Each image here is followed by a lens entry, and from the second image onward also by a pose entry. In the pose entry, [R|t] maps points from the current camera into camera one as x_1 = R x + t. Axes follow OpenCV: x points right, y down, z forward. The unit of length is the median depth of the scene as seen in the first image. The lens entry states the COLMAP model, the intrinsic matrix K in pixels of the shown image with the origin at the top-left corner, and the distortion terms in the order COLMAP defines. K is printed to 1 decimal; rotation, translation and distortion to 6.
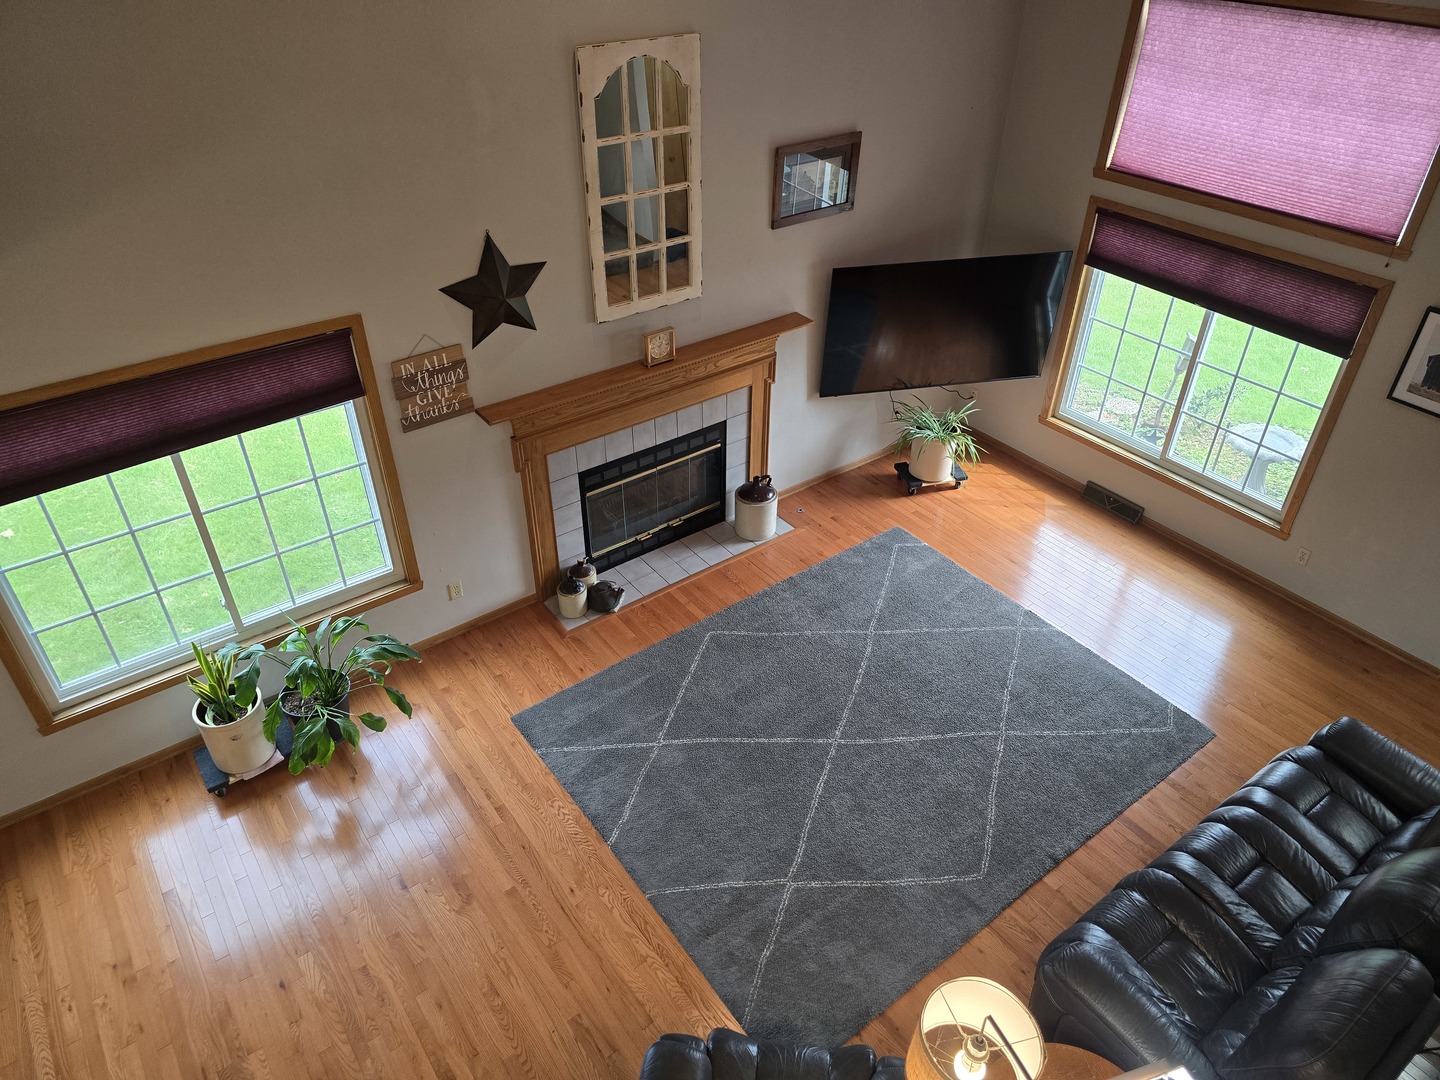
lens RADIAL K [[966.2, 0, 720.1], [0, 966.2, 533.5], [0, 0, 1]] dist [0.023217, -0.002404]
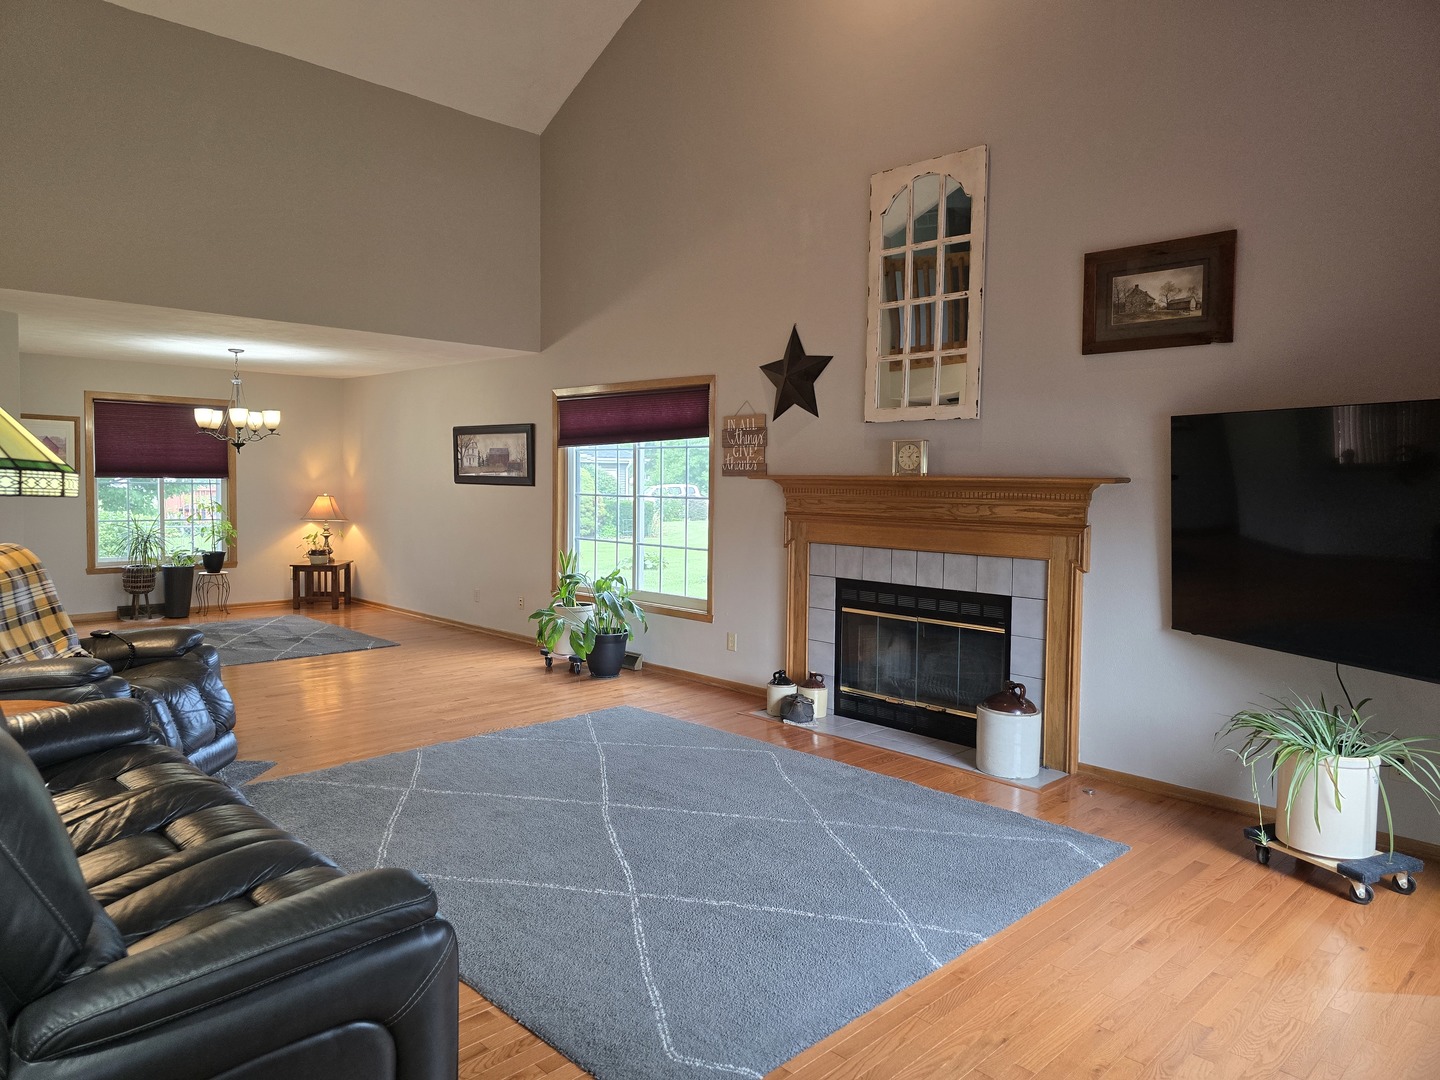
lens RADIAL K [[966.2, 0, 715.4], [0, 966.2, 536.4], [0, 0, 1]] dist [0.023217, -0.002404]
pose [[0.132062, 0.052916, -0.989828, 0.921826], [-0.584439, 0.810698, -0.034635, 0.010370], [0.800619, 0.583069, 0.137988, 0.843844]]
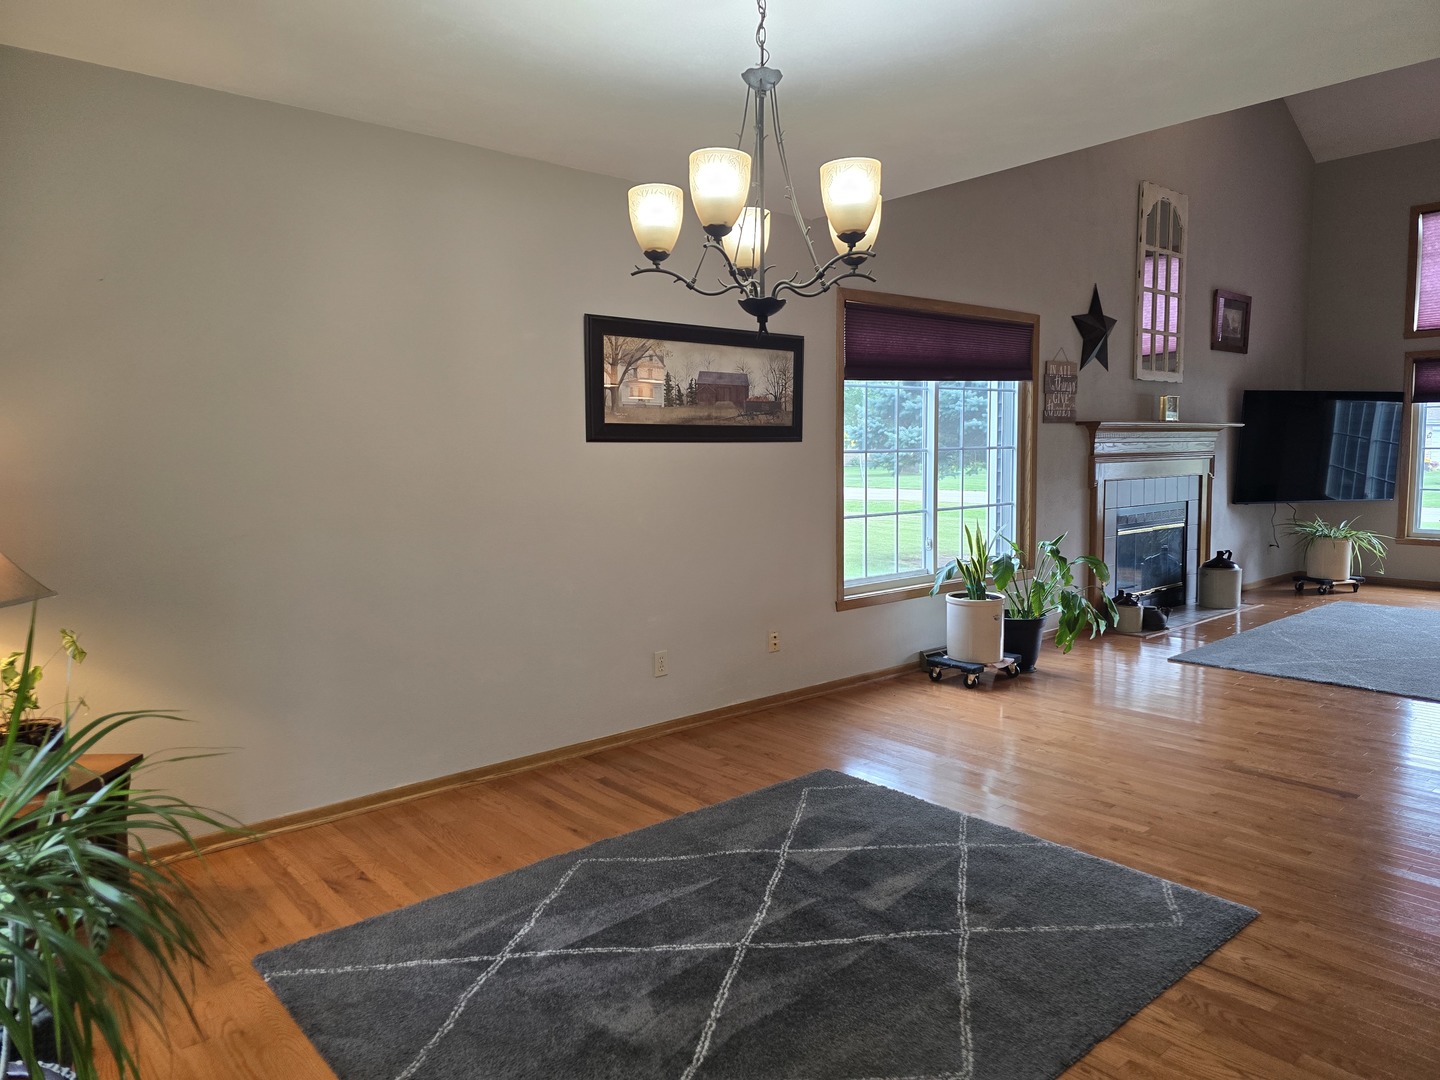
lens RADIAL K [[966.2, 0, 717.6], [0, 966.2, 541.8], [0, 0, 1]] dist [0.023217, -0.002404]
pose [[0.997614, -0.023683, 0.064849, -0.812665], [0.052511, 0.870122, -0.490030, 0.606667], [-0.044821, 0.492266, 0.869290, 0.007720]]
